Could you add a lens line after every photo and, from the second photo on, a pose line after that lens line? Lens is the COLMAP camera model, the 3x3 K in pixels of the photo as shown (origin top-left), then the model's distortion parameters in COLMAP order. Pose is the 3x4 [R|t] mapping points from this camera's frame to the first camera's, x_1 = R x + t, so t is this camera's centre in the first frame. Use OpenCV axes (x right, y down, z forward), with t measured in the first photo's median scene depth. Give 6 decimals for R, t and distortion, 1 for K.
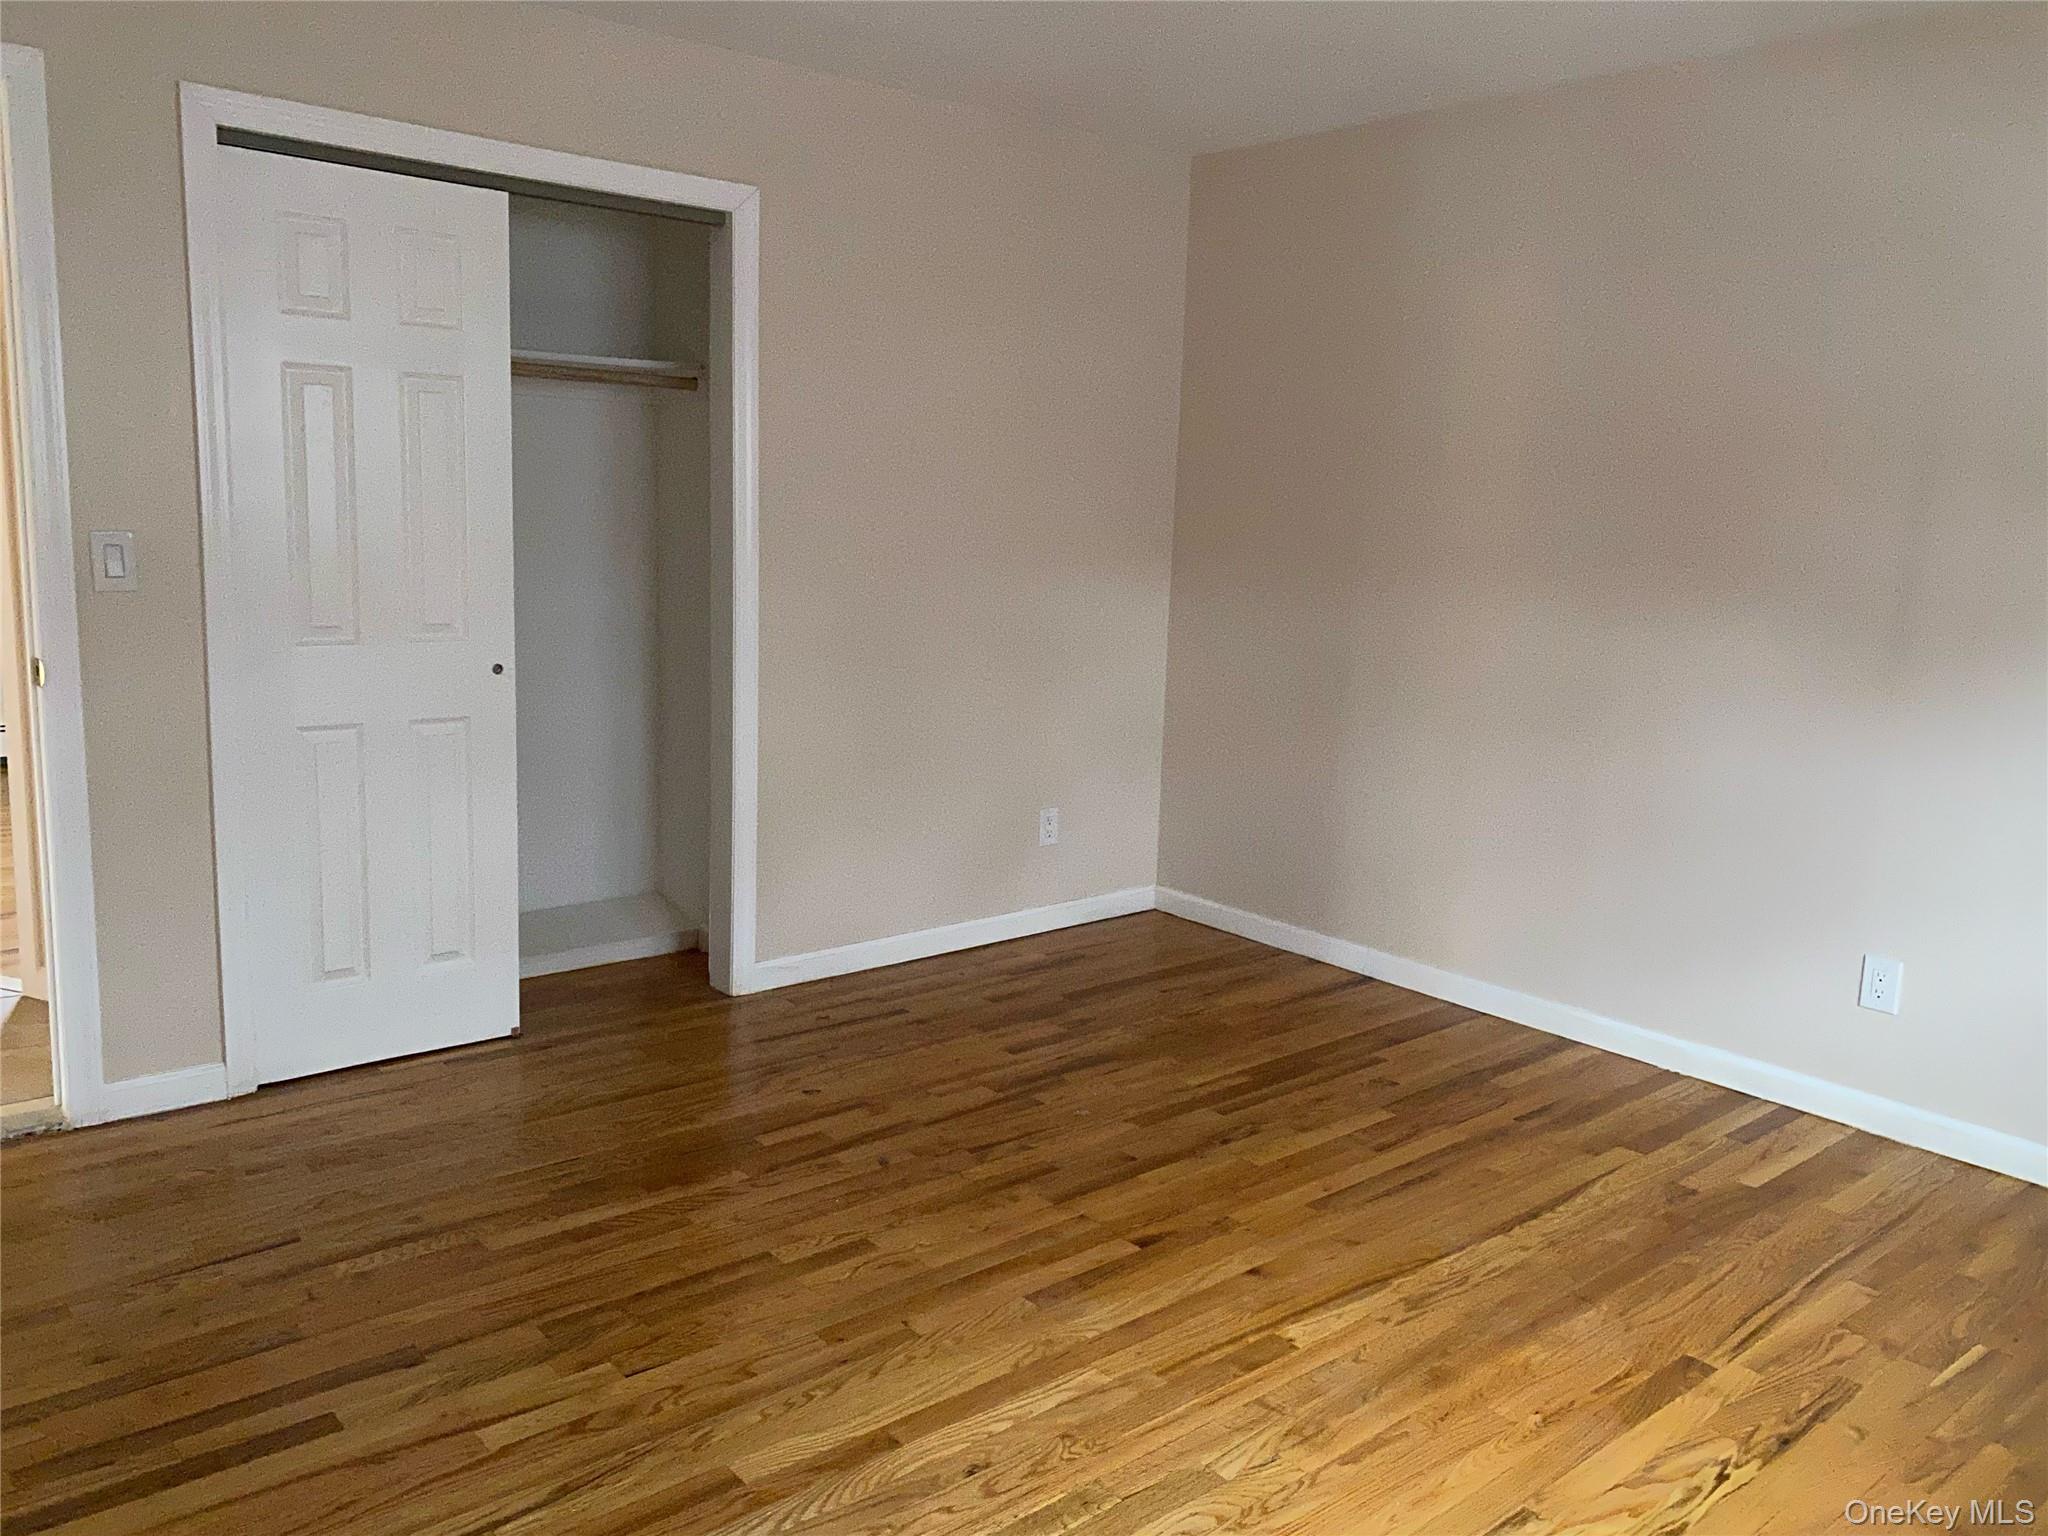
lens RADIAL K [[1569.3, 0, 1024.8], [0, 1569.3, 765.0], [0, 0, 1]] dist [0.006564, -0.002111]
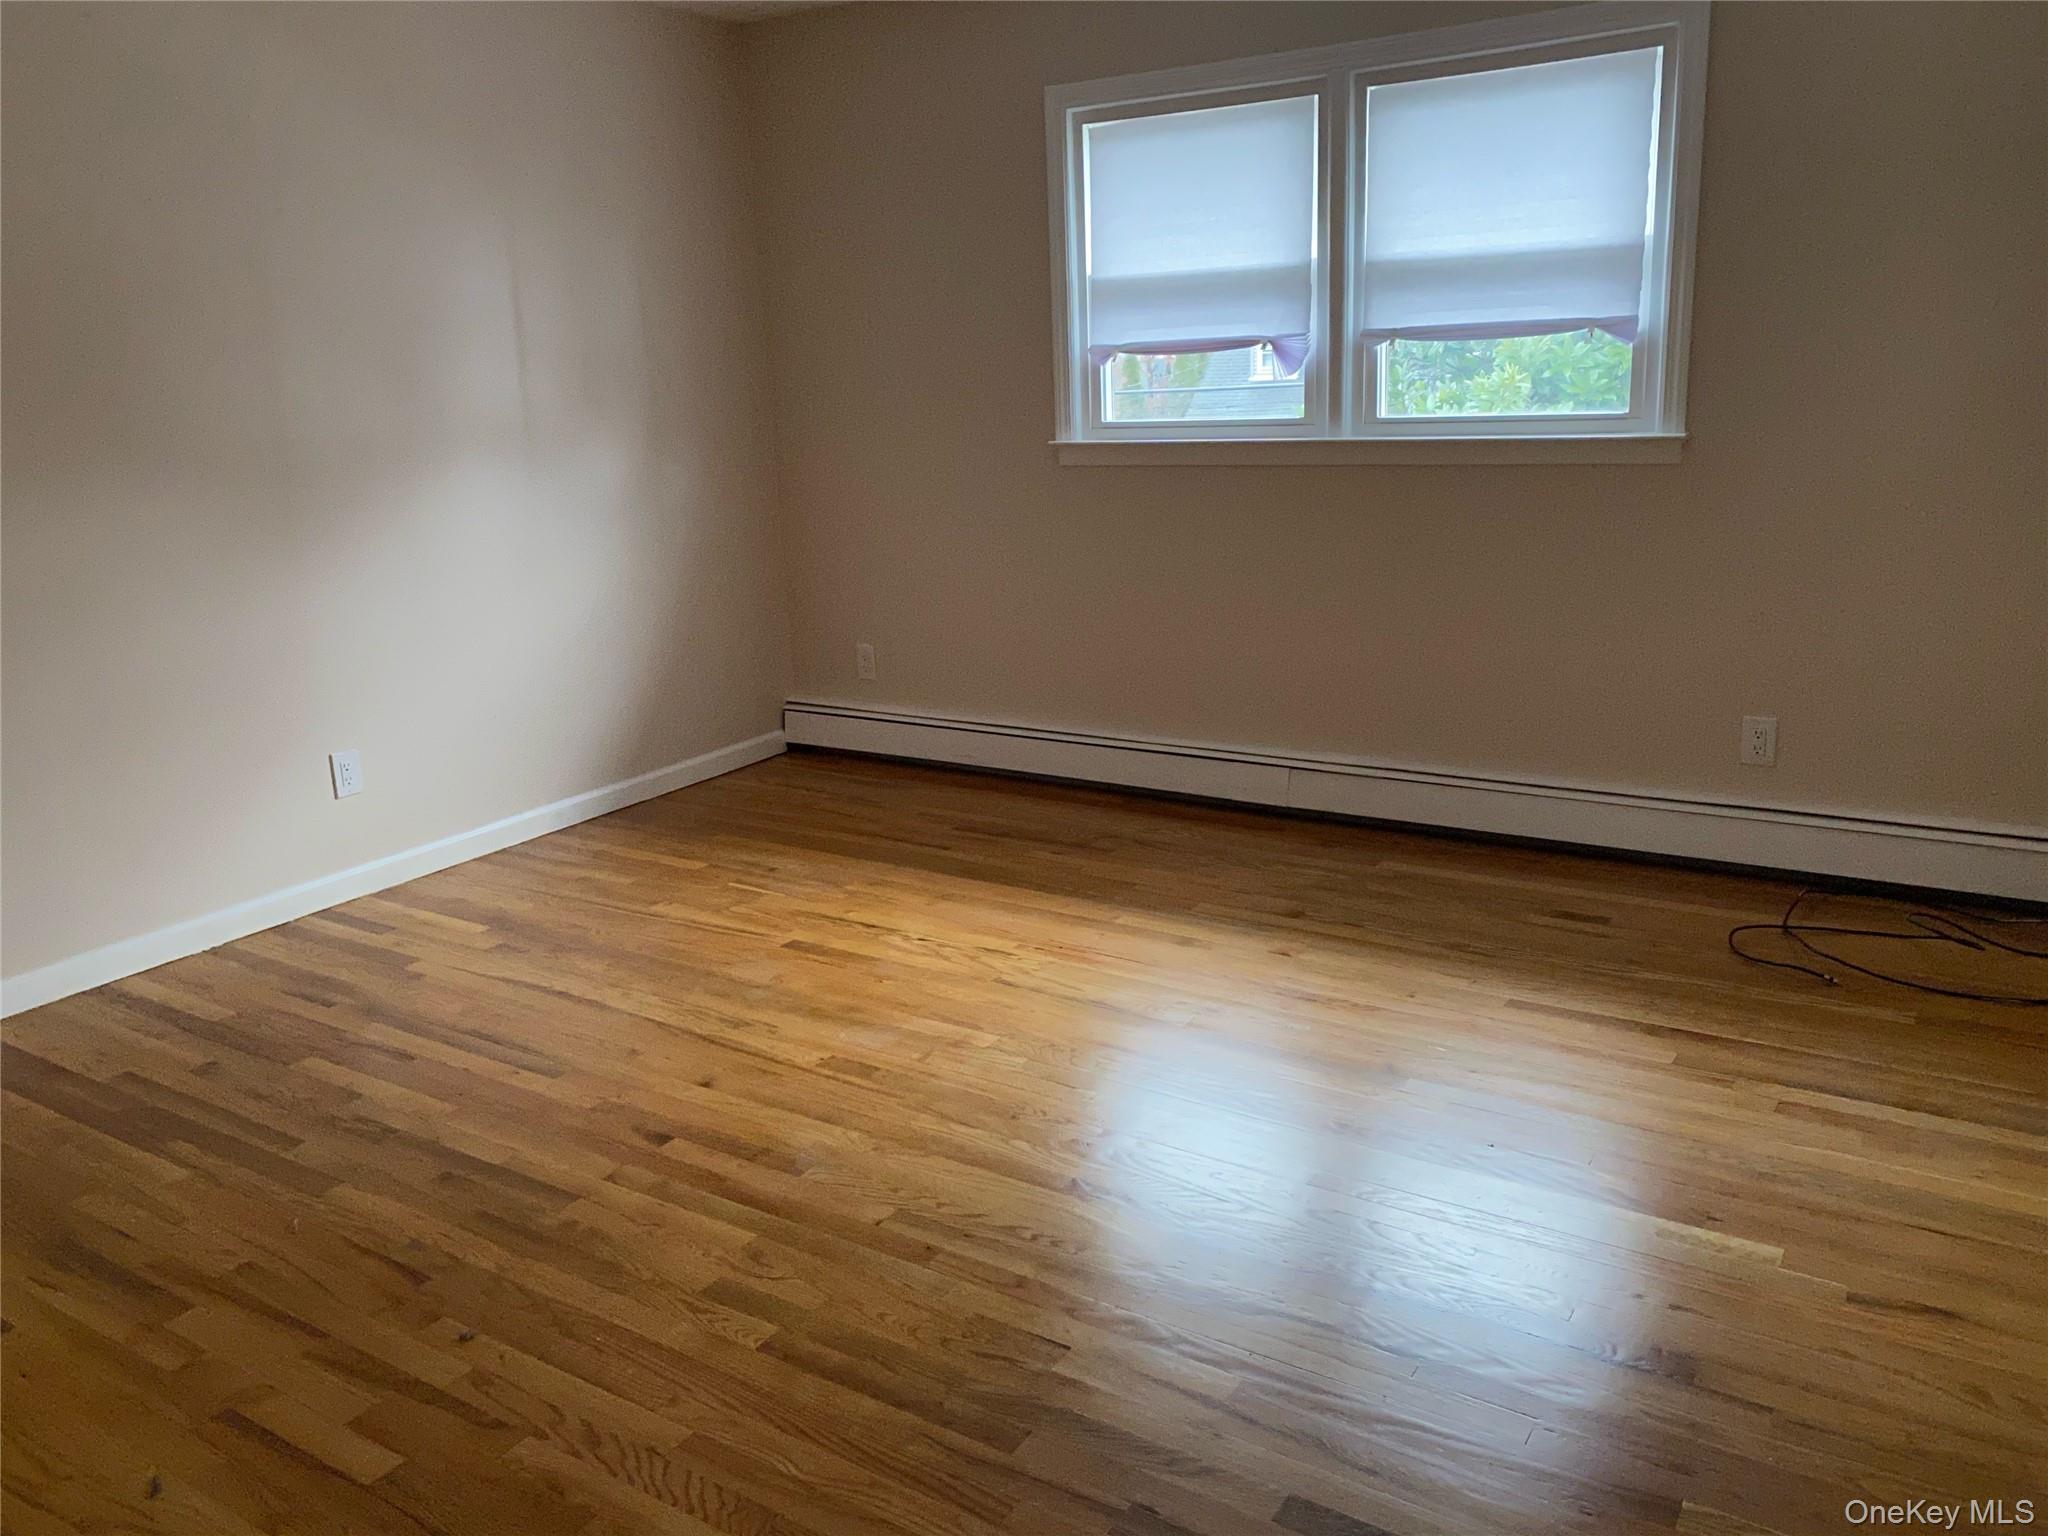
lens RADIAL K [[1569.3, 0, 1023.8], [0, 1569.3, 767.0], [0, 0, 1]] dist [0.006564, -0.002111]
pose [[-0.293869, -0.266889, 0.917830, -0.764953], [0.187587, 0.925452, 0.329166, -0.175075], [-0.937258, 0.268904, -0.221897, 0.875114]]
